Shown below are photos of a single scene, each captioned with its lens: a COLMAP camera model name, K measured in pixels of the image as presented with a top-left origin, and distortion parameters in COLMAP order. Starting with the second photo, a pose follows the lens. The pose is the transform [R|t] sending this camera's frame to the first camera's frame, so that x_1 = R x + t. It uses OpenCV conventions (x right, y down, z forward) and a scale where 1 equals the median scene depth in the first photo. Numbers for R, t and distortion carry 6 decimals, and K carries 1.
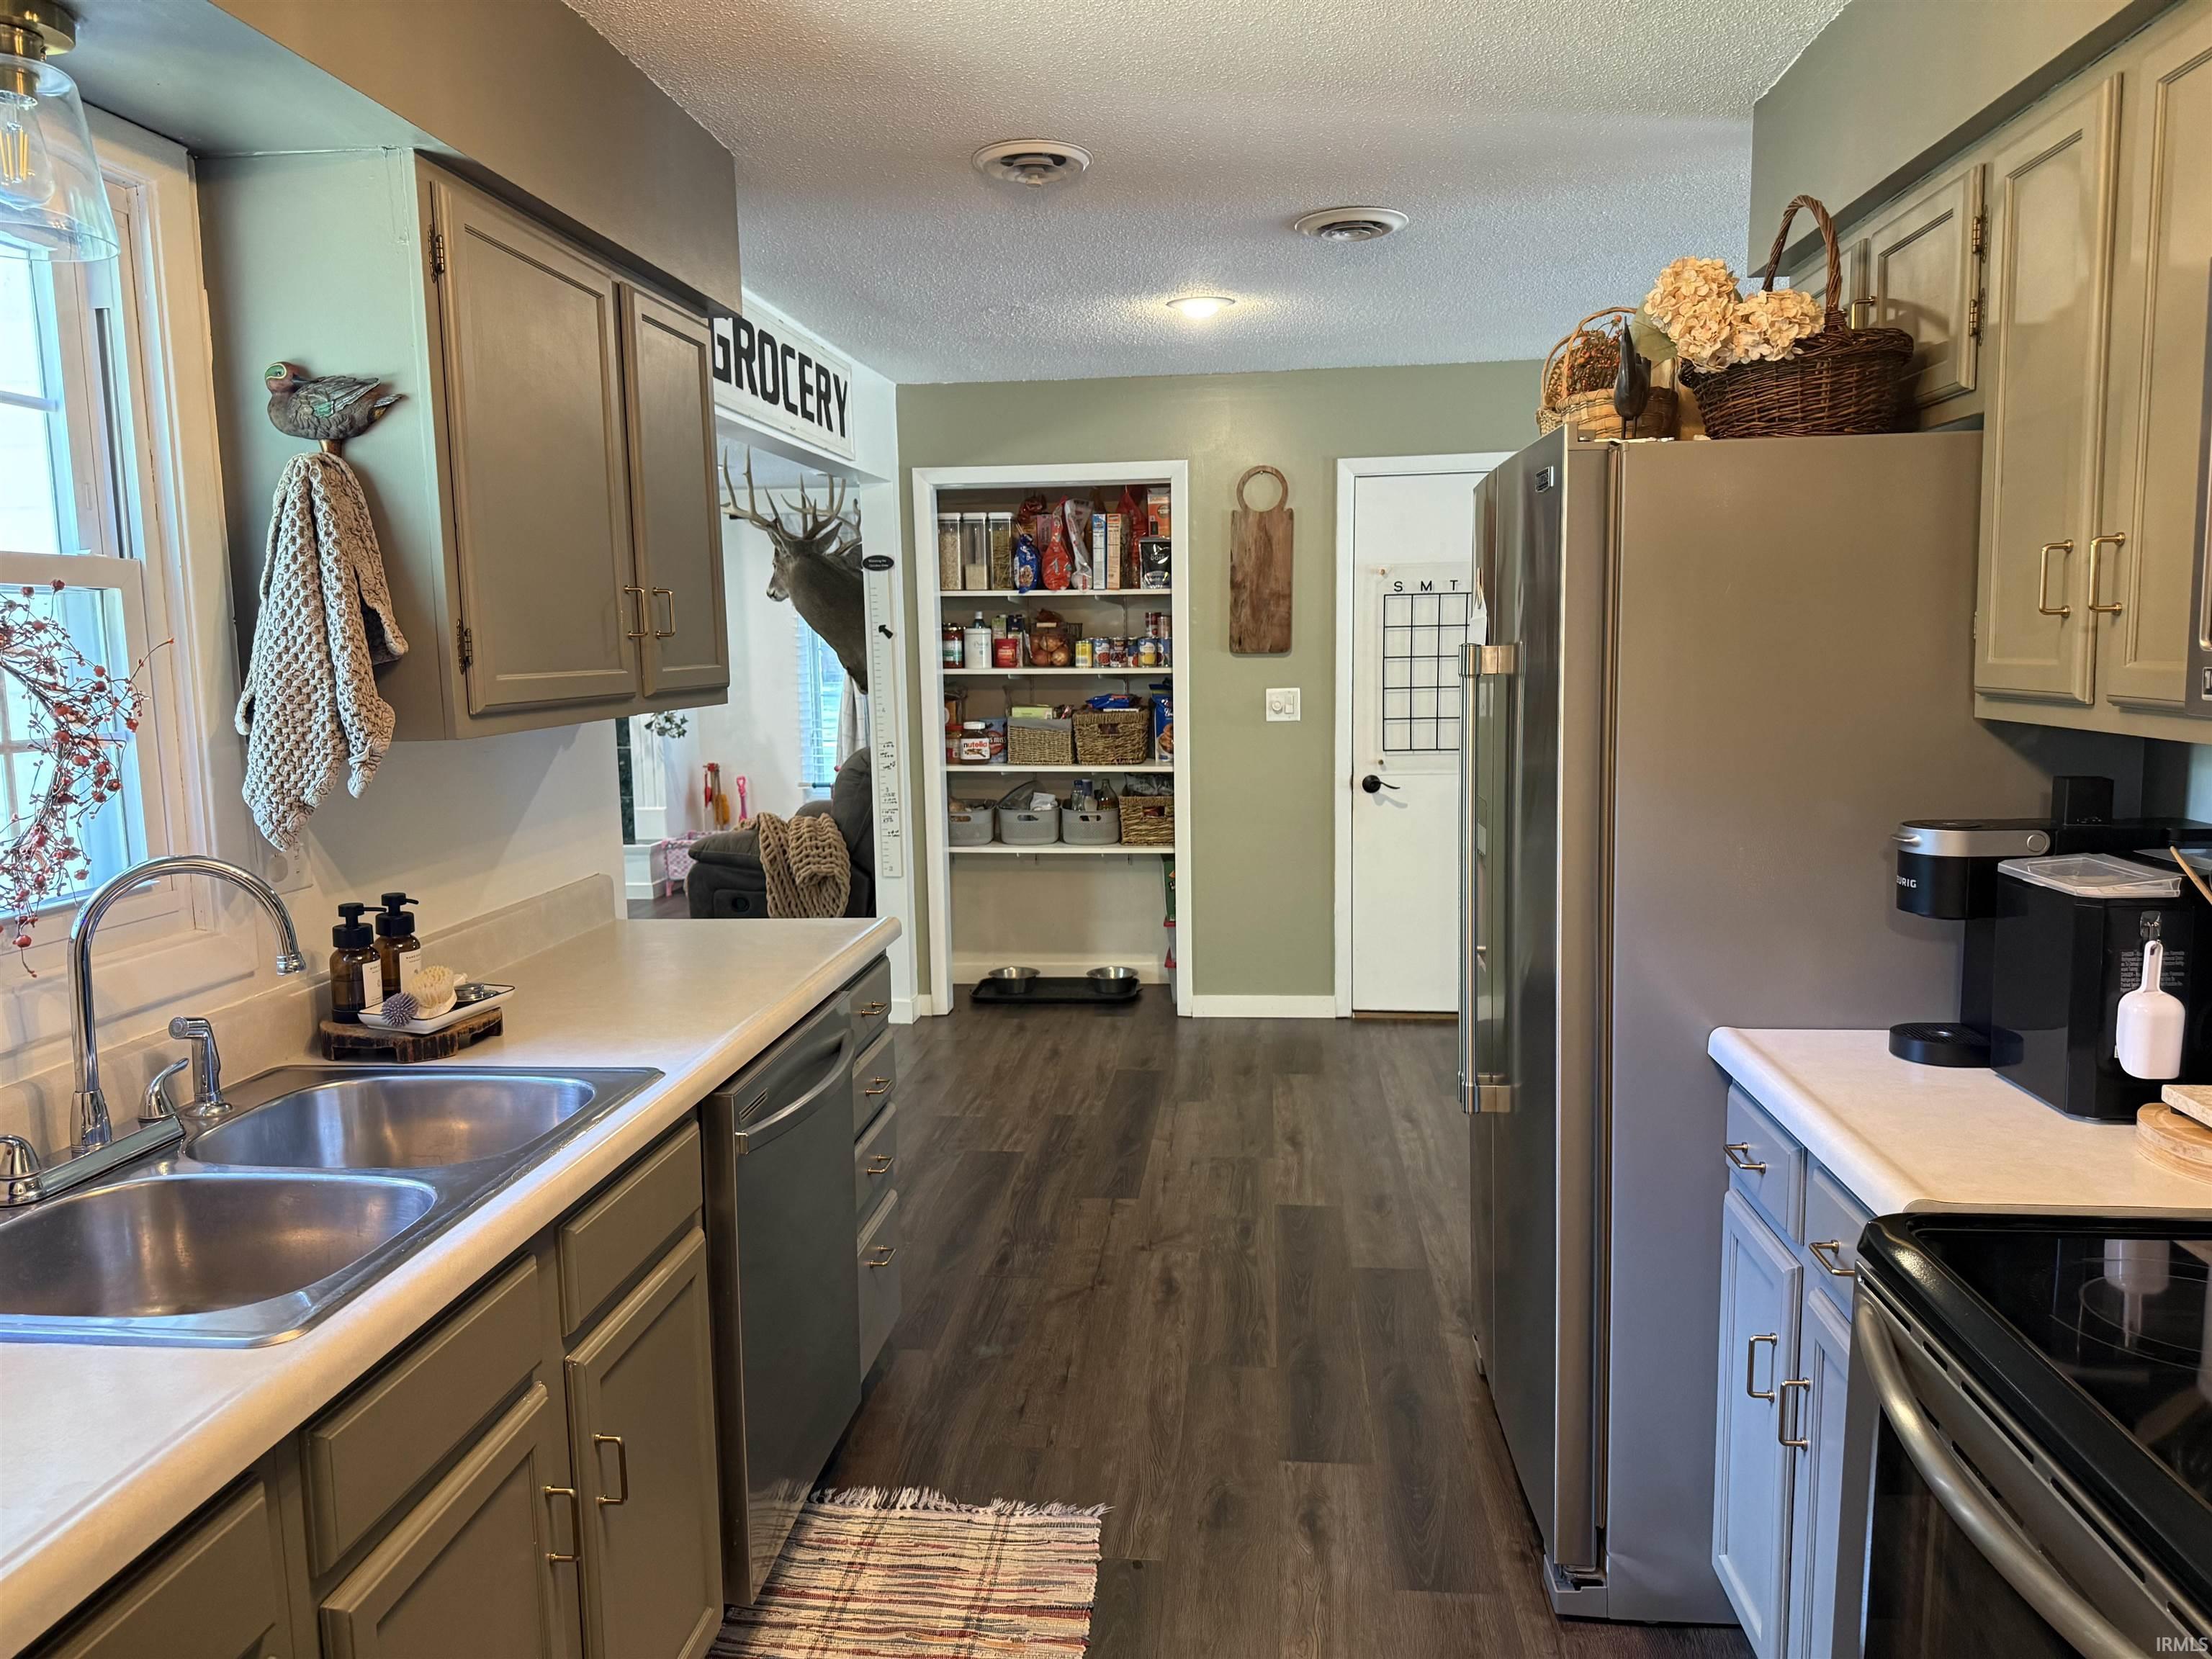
lens RADIAL K [[1564.0, 0, 1109.1], [0, 1564.0, 822.7], [0, 0, 1]] dist [0.056202, -0.047932]
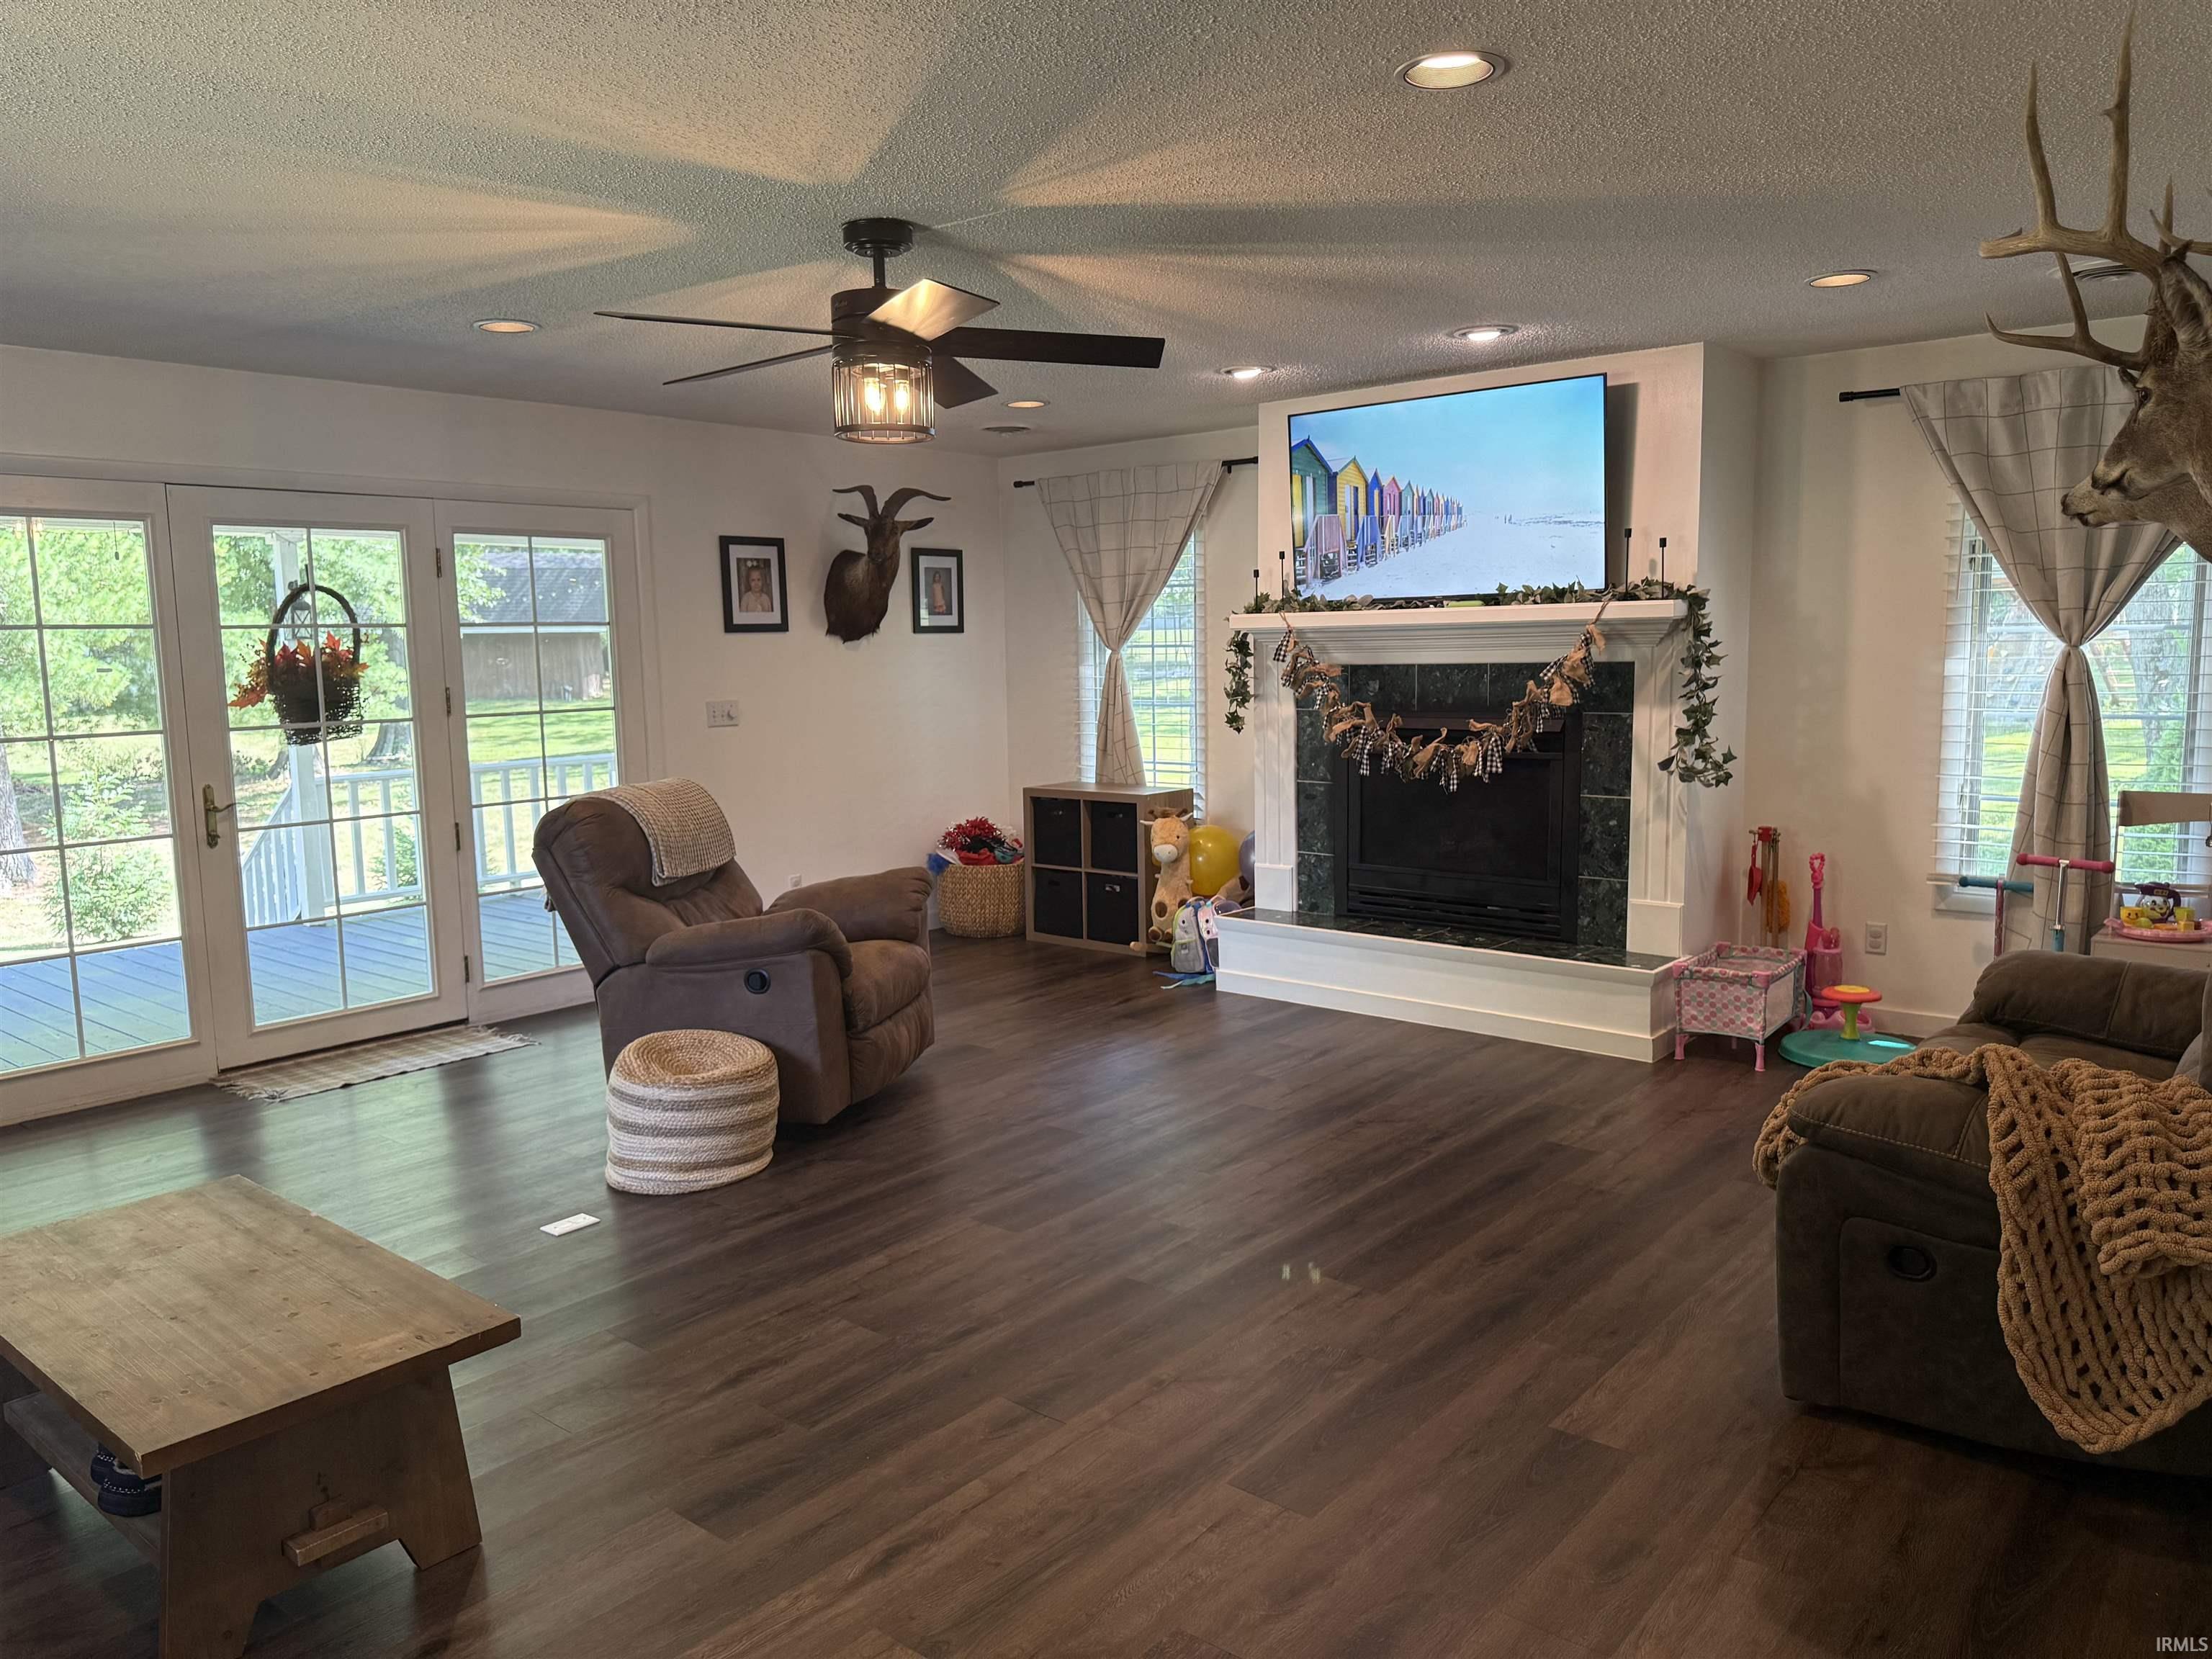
lens RADIAL K [[1564.0, 0, 1100.0], [0, 1564.0, 824.0], [0, 0, 1]] dist [0.056202, -0.047932]
pose [[0.827041, 0.074558, -0.557175, -0.138533], [-0.065567, 0.997194, 0.036114, -0.046565], [0.558305, 0.006664, 0.829609, 0.395100]]
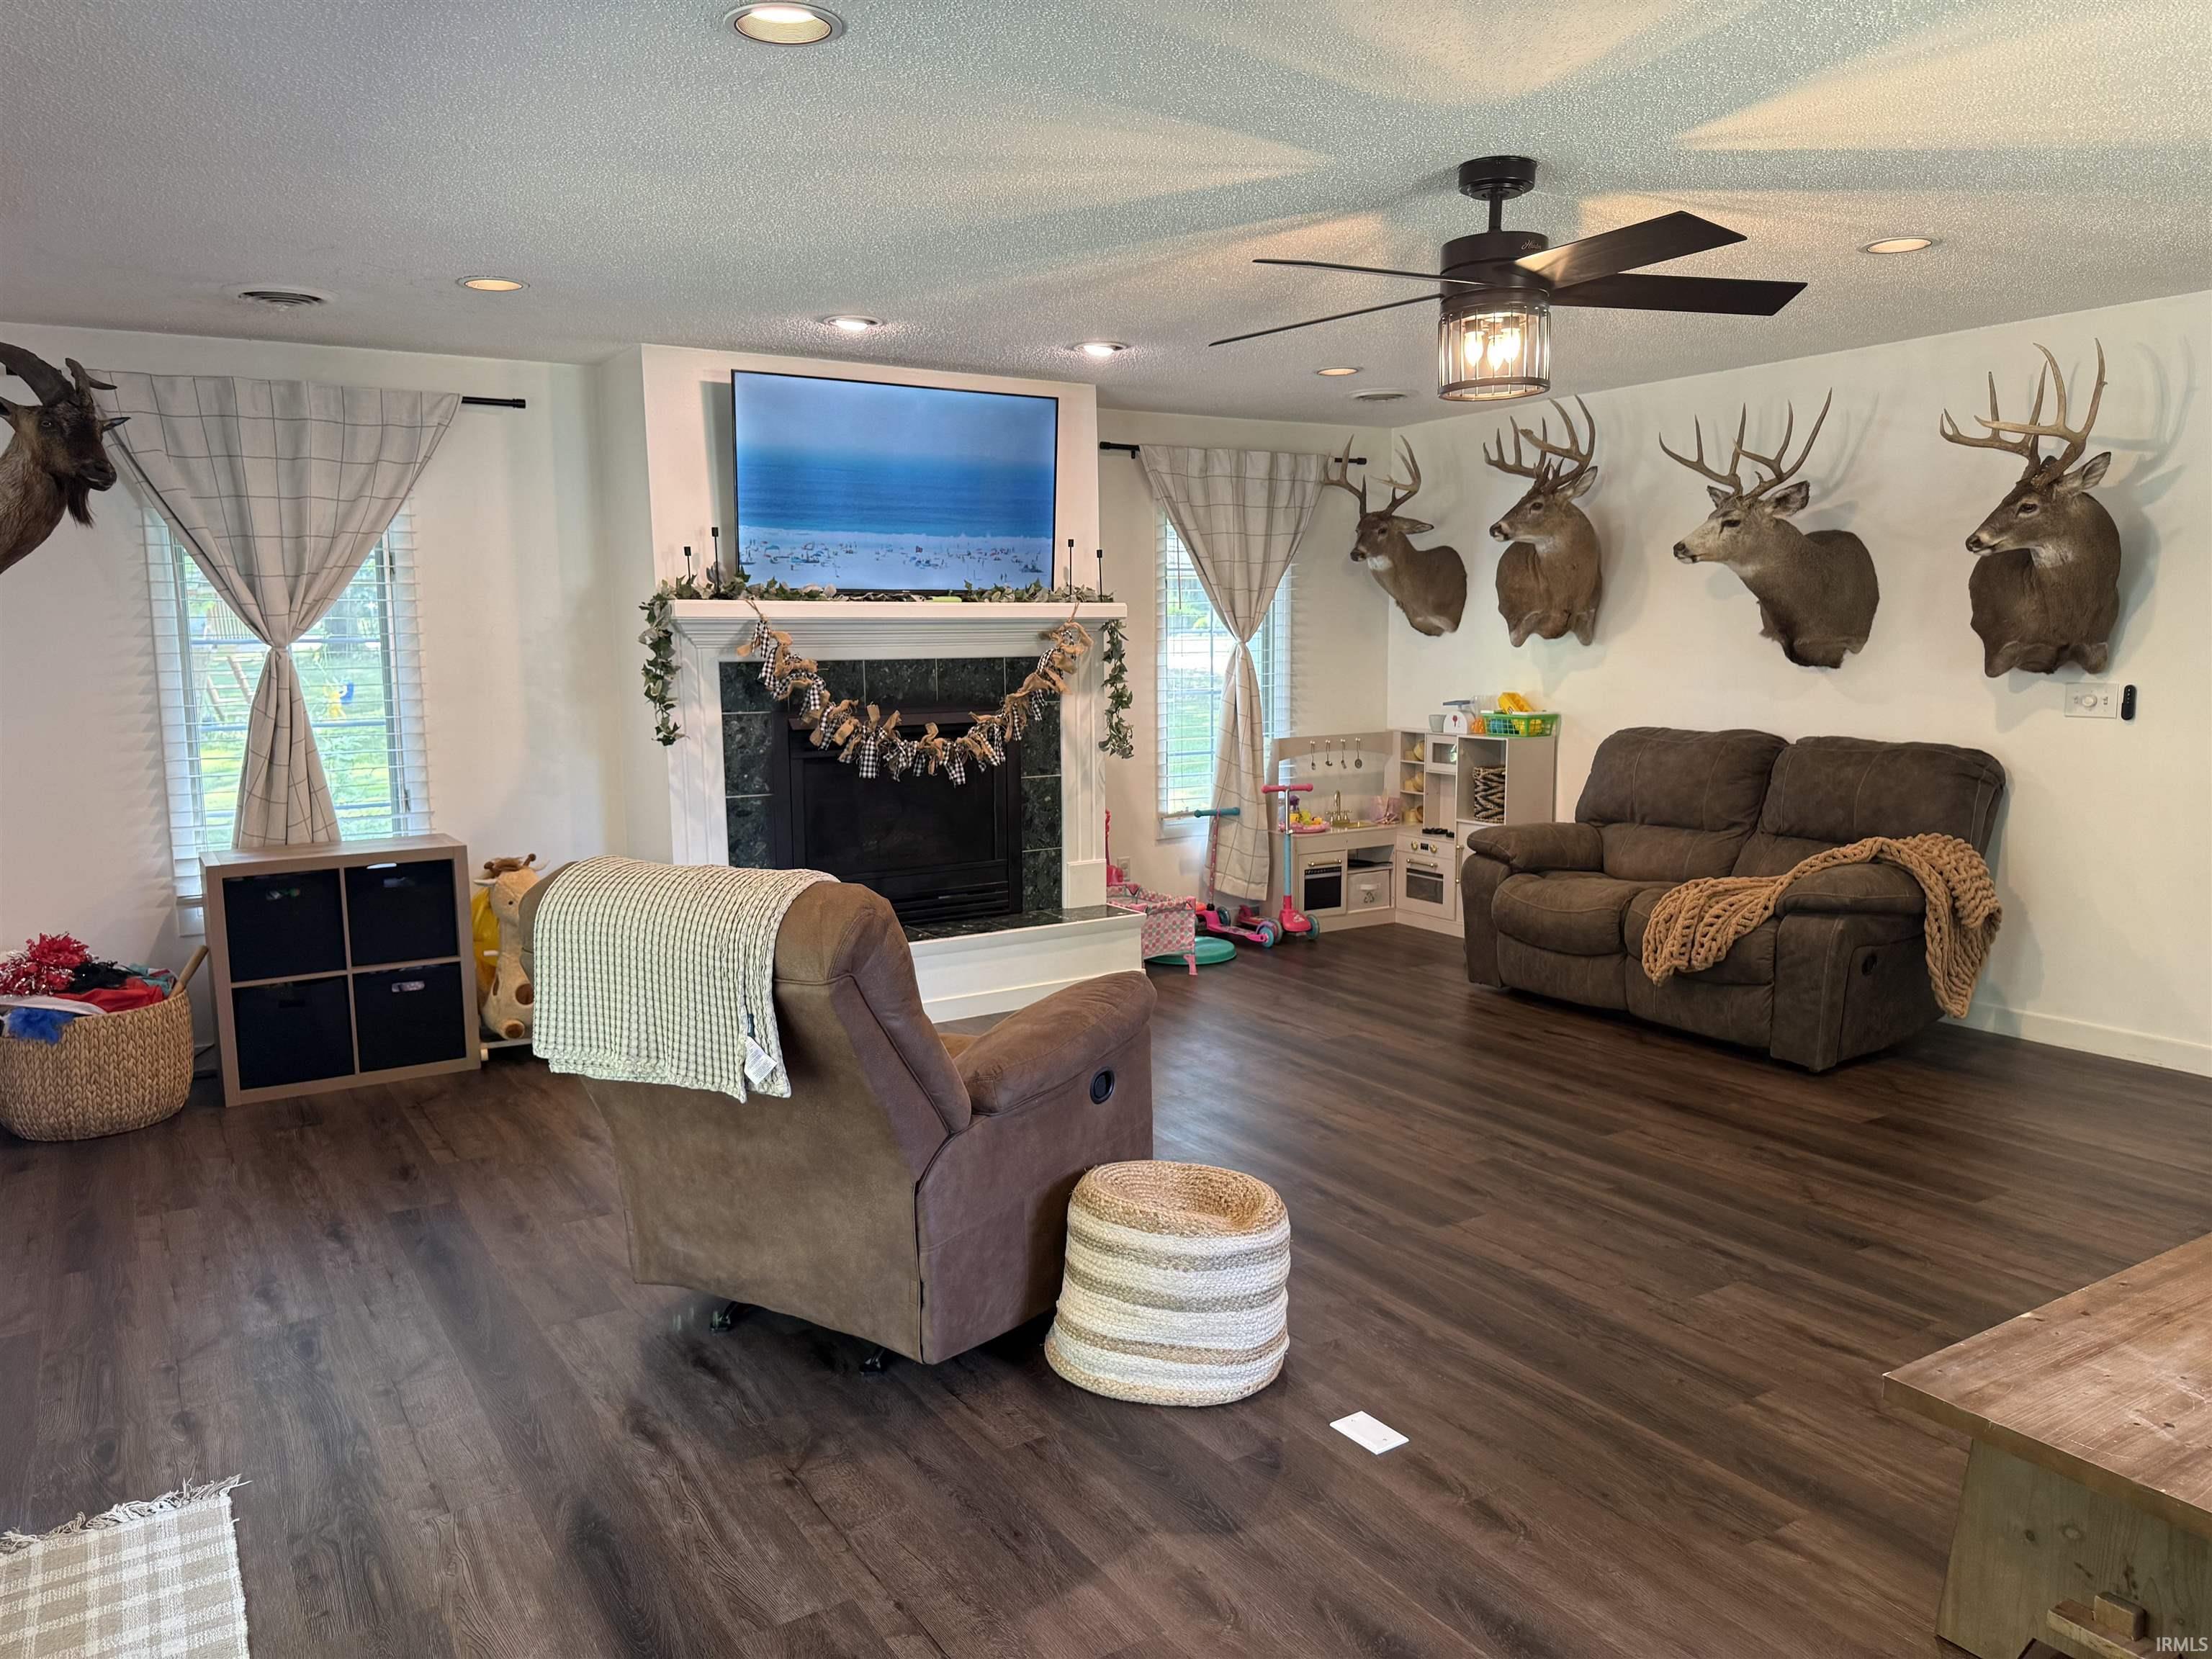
lens RADIAL K [[1564.0, 0, 1102.5], [0, 1564.0, 831.9], [0, 0, 1]] dist [0.056202, -0.047932]
pose [[0.777357, -0.064930, 0.625700, -0.708414], [0.060295, 0.997770, 0.028630, -0.041774], [-0.626163, 0.015471, 0.779539, 0.463725]]
